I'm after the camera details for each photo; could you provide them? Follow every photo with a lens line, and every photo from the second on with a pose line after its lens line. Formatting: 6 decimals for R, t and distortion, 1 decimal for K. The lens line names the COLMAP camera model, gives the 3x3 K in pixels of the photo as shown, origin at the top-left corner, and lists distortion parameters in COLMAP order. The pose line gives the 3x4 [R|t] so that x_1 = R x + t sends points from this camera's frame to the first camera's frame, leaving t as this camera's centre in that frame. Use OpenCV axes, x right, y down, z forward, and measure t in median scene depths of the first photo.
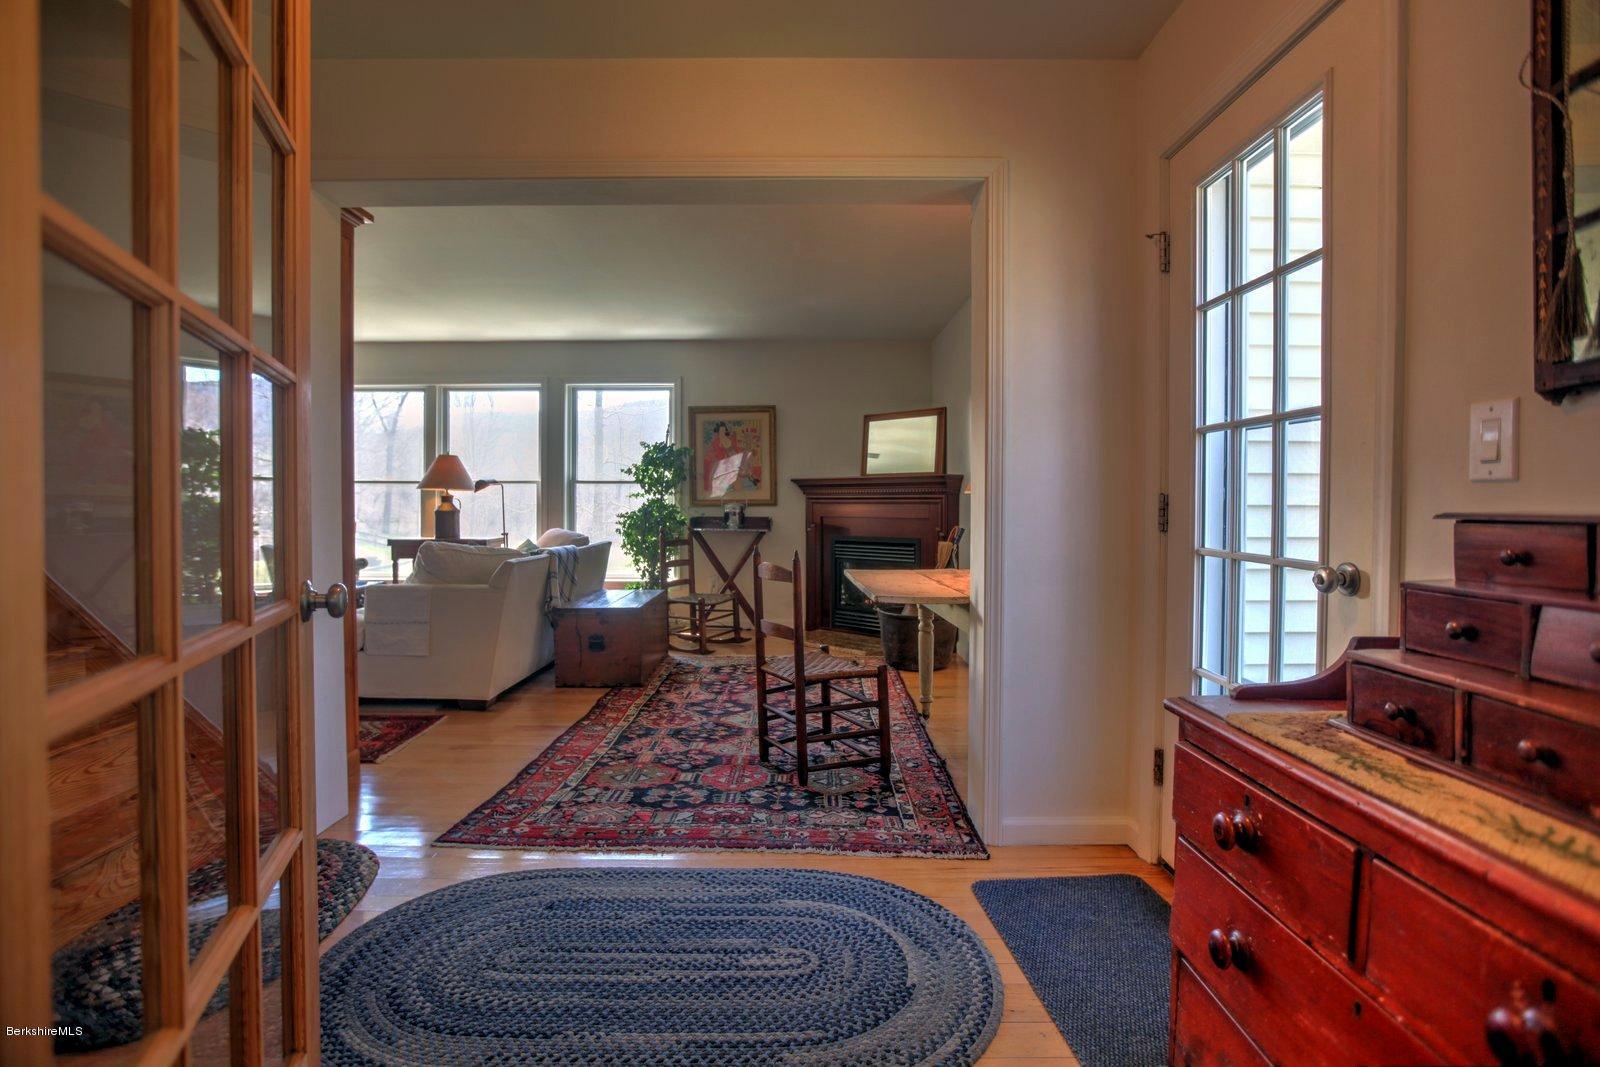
lens RADIAL K [[781.2, 0, 793.2], [0, 781.2, 523.1], [0, 0, 1]] dist [-0.051248, 0.017864]
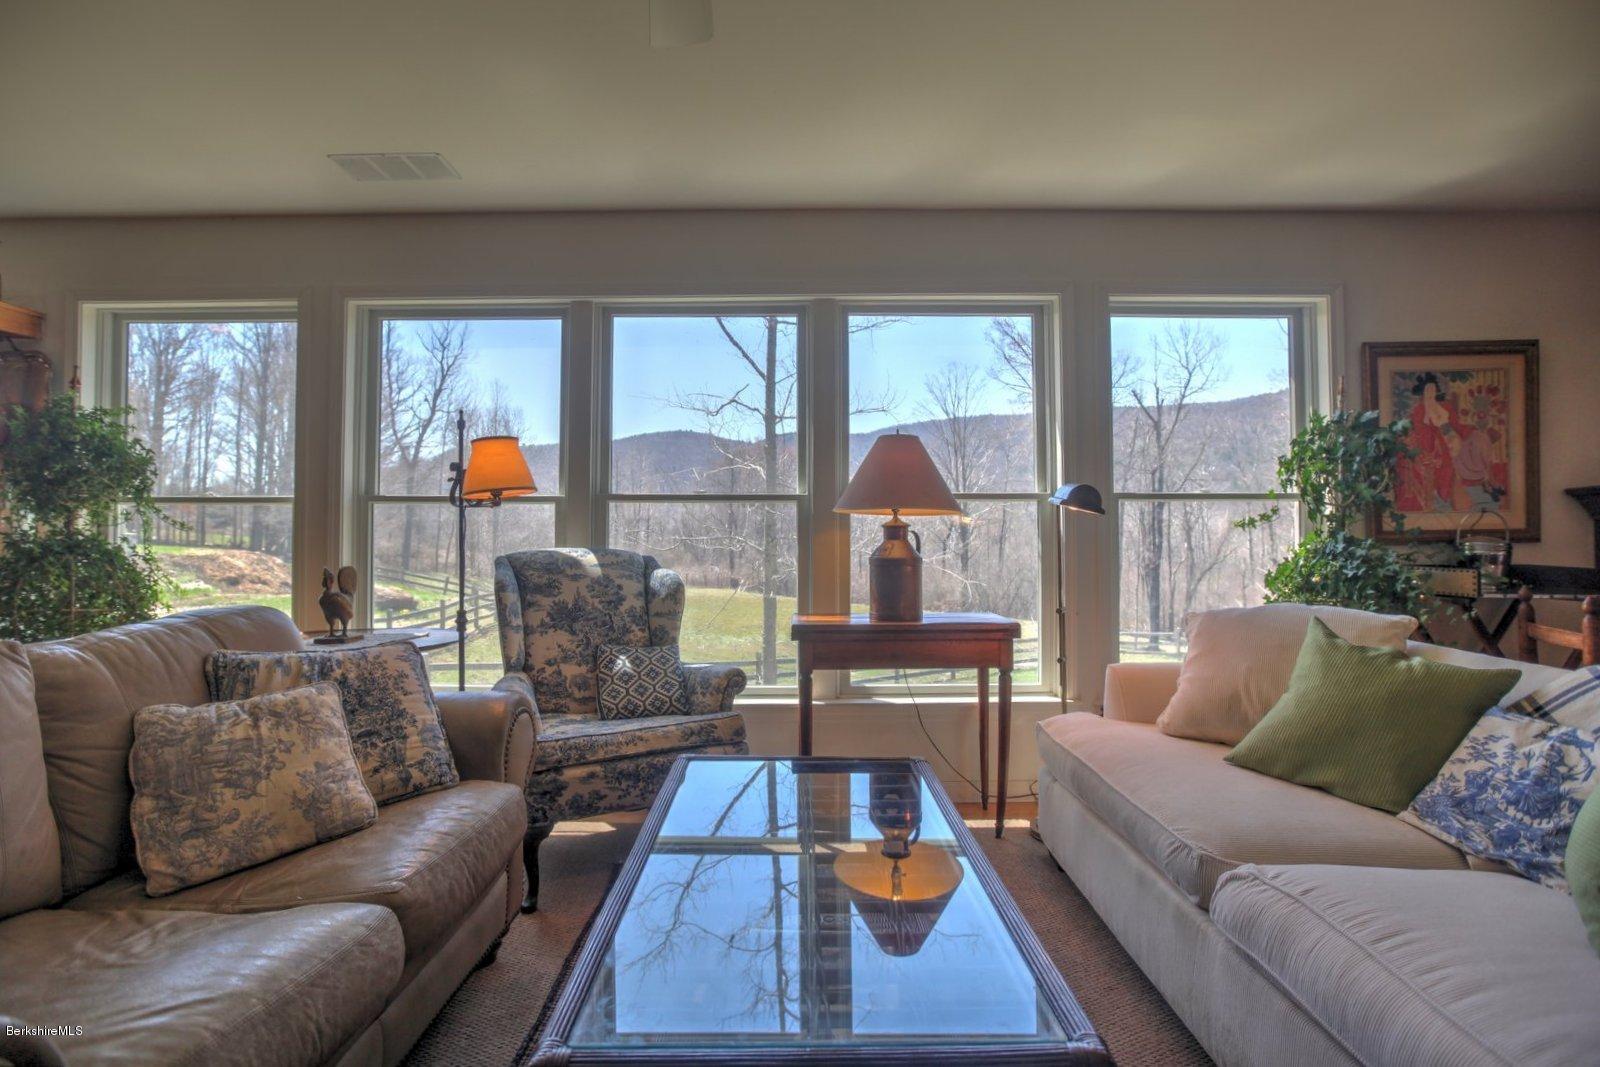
lens RADIAL K [[781.2, 0, 793.2], [0, 781.2, 523.1], [0, 0, 1]] dist [-0.051248, 0.017864]
pose [[0.999969, -0.006183, -0.004952, -0.504075], [0.005976, 0.999147, -0.040857, -0.018083], [0.005200, 0.040826, 0.999153, 0.534812]]
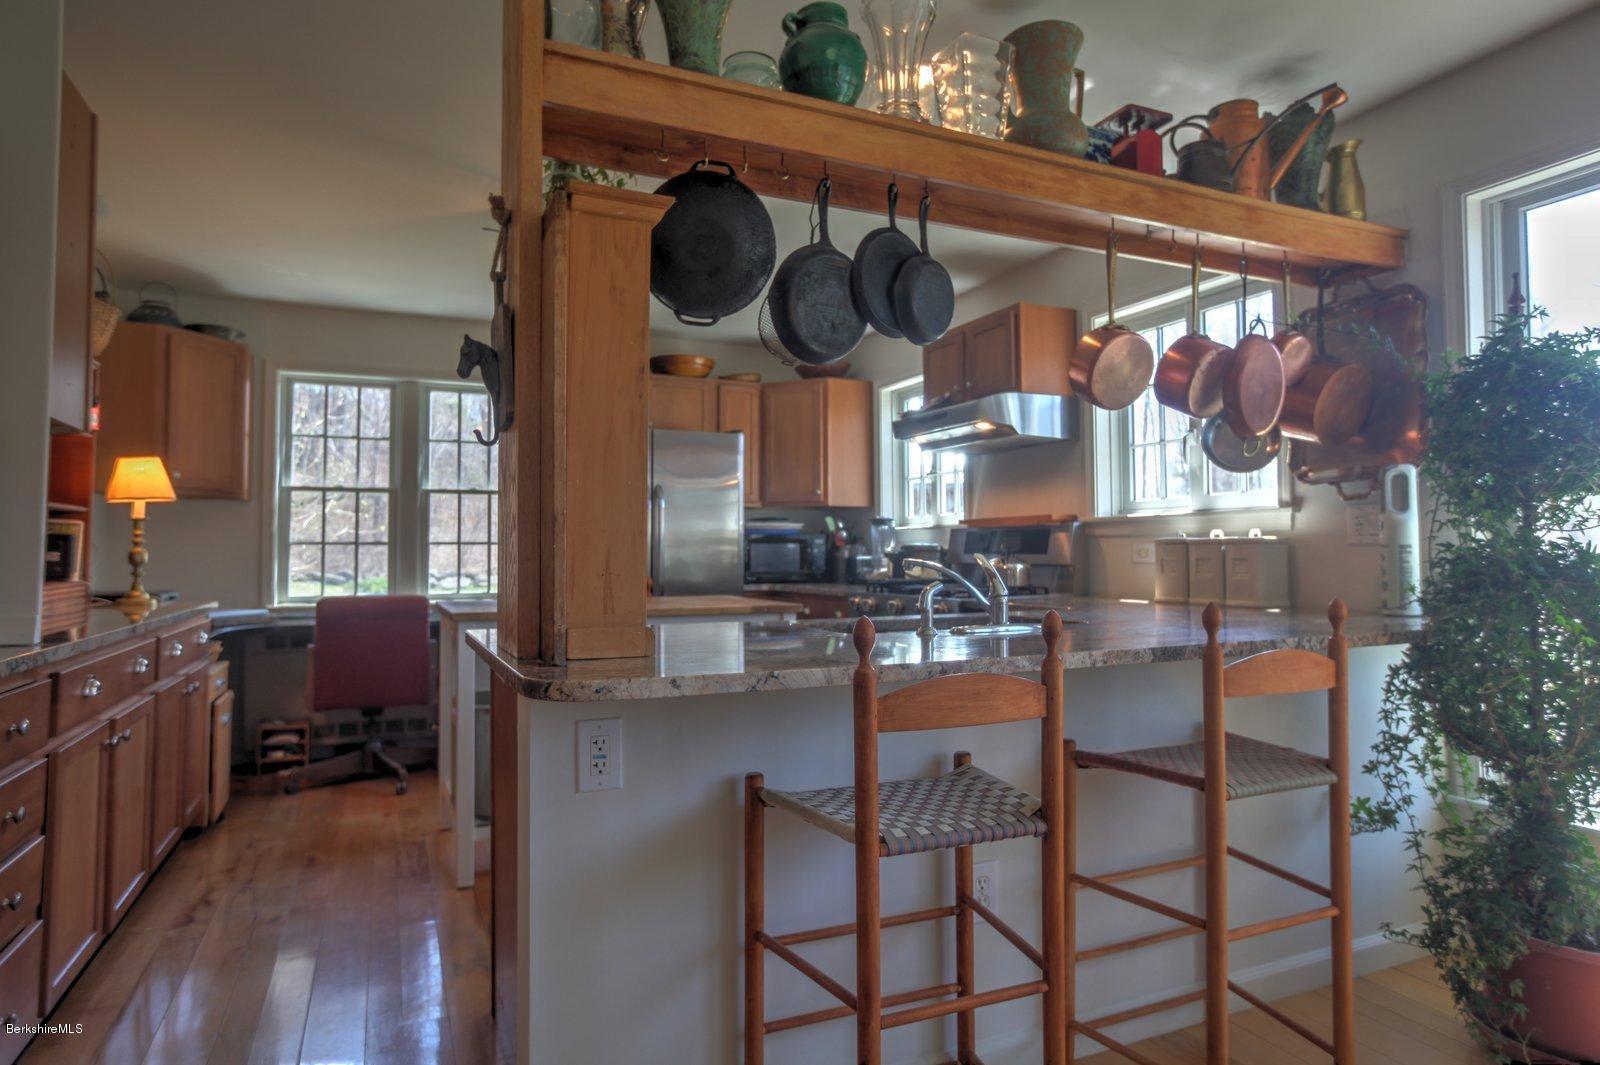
lens RADIAL K [[909.9, 0, 800.0], [0, 909.9, 532.5], [0, 0, 1]] dist [-0.009346, -0.000795]
pose [[0.407749, -0.029667, -0.912612, -0.738137], [-0.017107, 0.999048, -0.040120, -0.019104], [0.912934, 0.031971, 0.406853, 0.603939]]
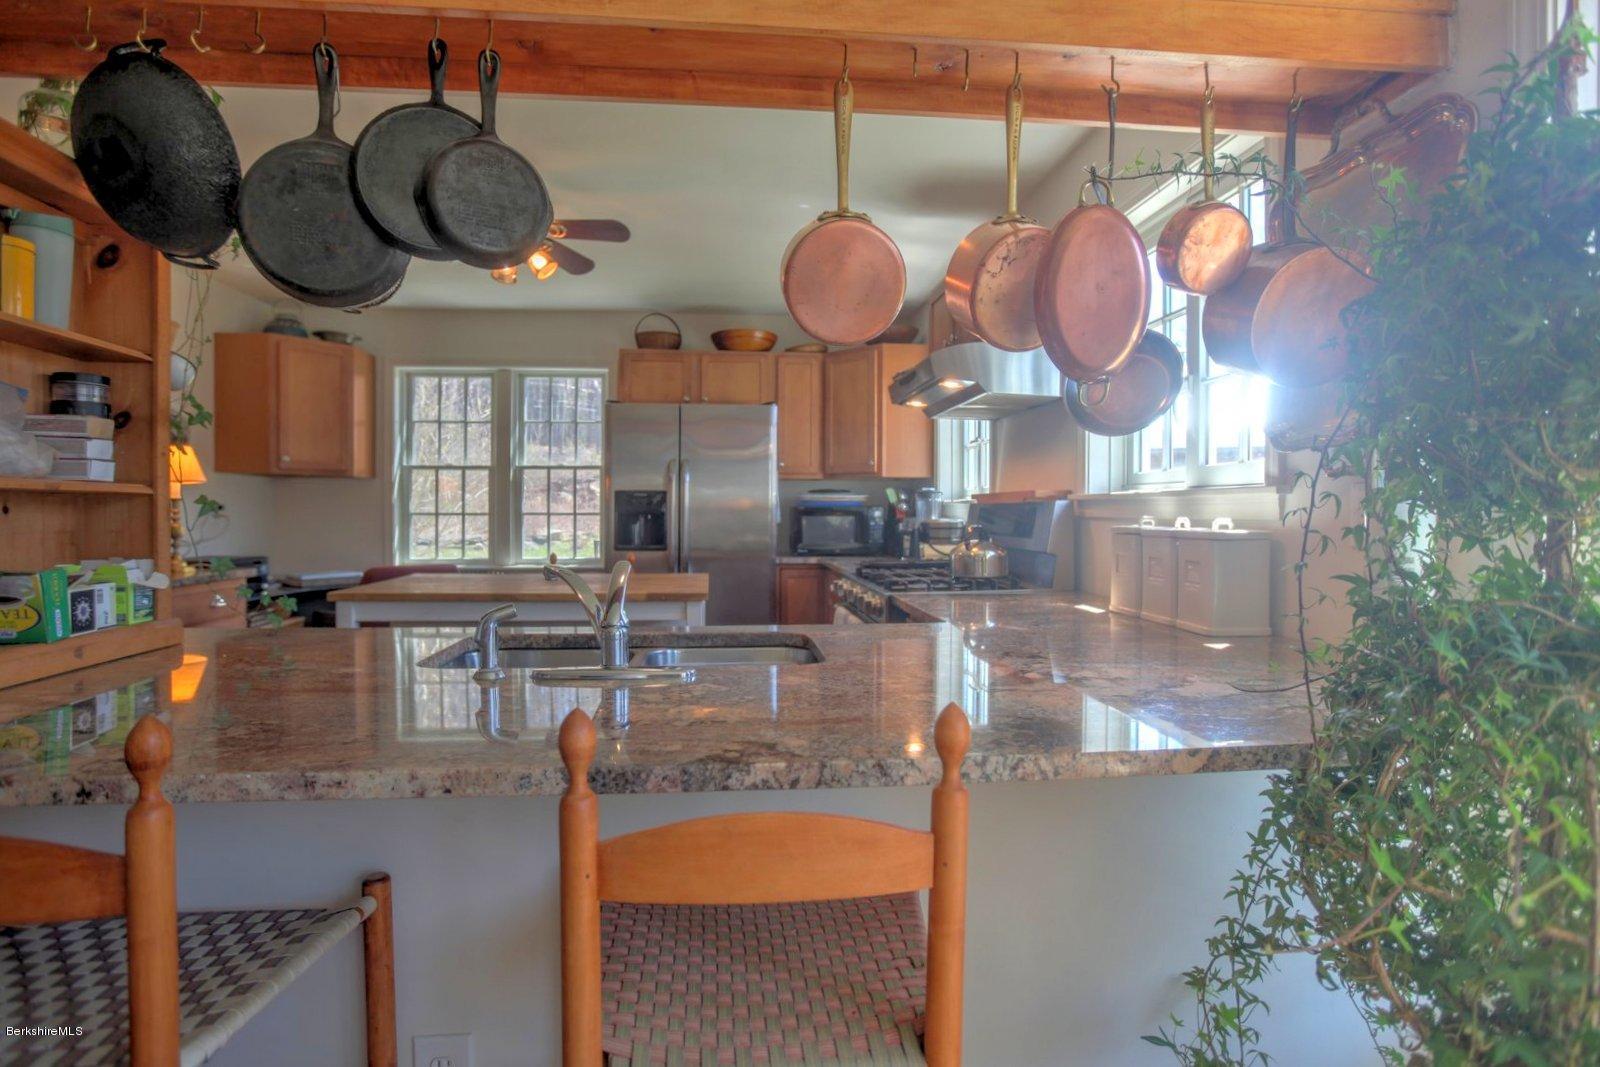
lens RADIAL K [[775.5, 0, 790.7], [0, 775.5, 528.5], [0, 0, 1]] dist [-0.017660, -0.000117]
pose [[0.078523, 0.015197, -0.996796, -0.814887], [-0.028281, 0.999515, 0.013011, -0.039470], [0.996511, 0.027168, 0.078915, 0.839736]]
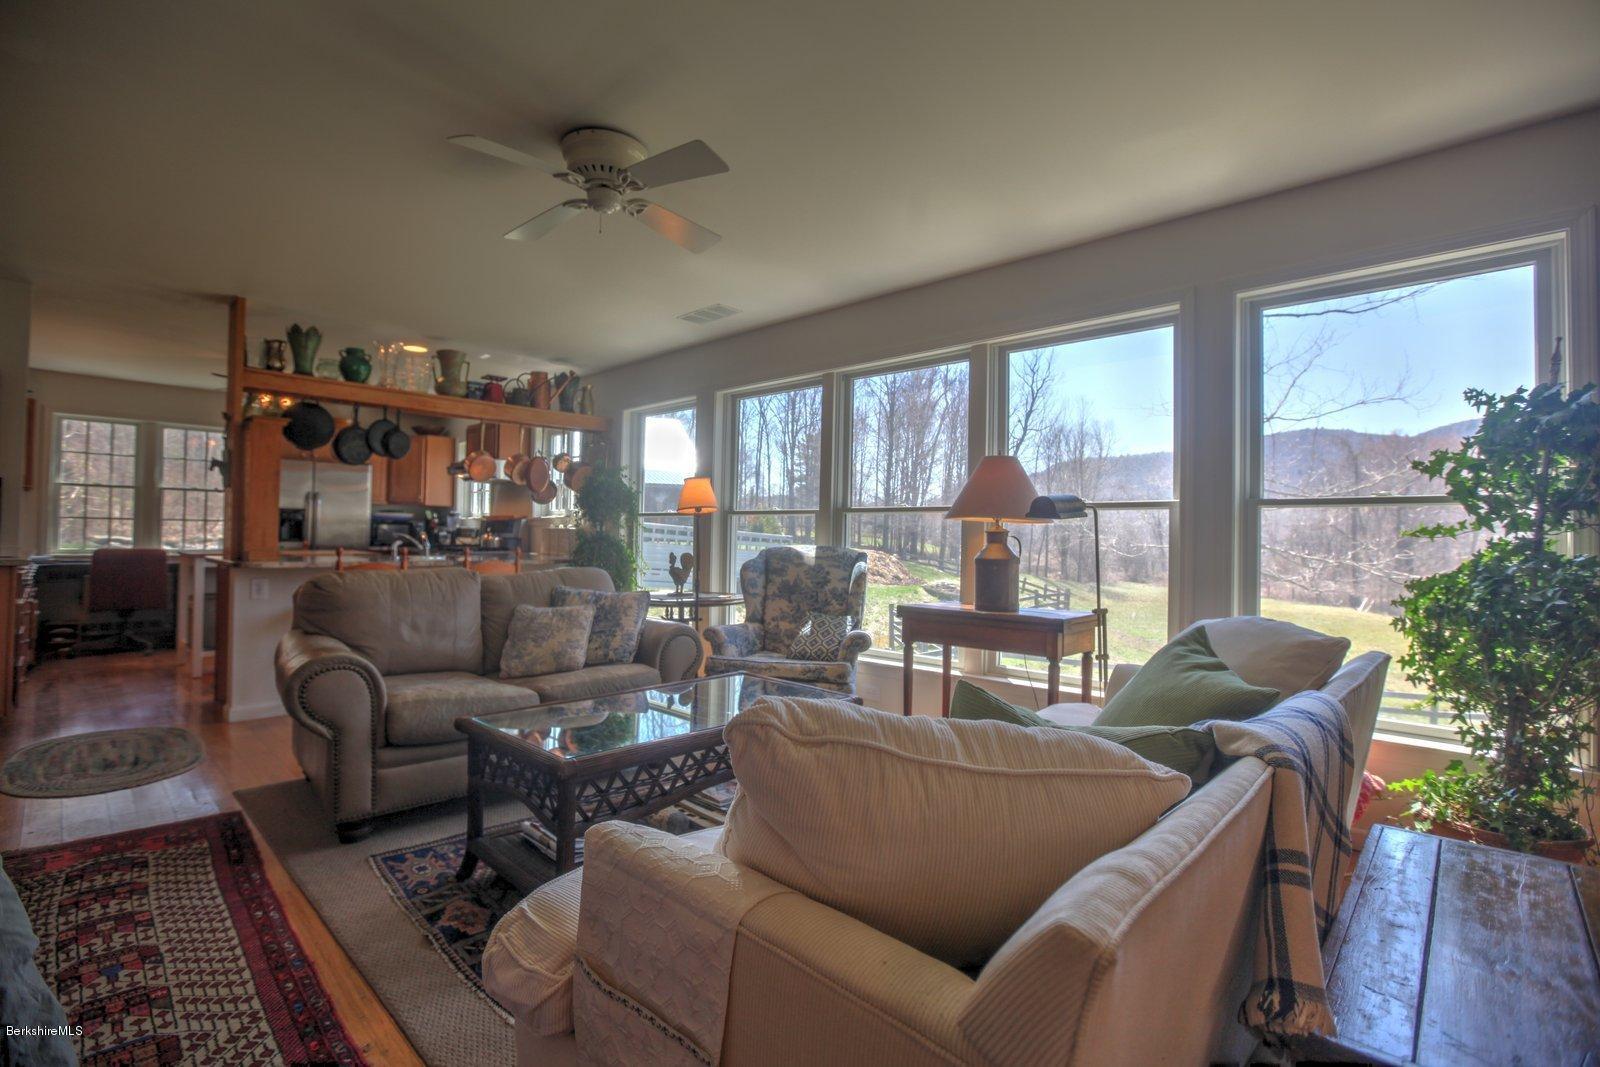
lens RADIAL K [[736.1, 0, 794.7], [0, 736.1, 524.0], [0, 0, 1]] dist [-0.068291, 0.031430]
pose [[0.718388, -0.006289, -0.695614, -0.189559], [-0.030230, 0.998732, -0.040249, -0.015413], [0.694985, 0.049943, 0.717287, 0.526528]]
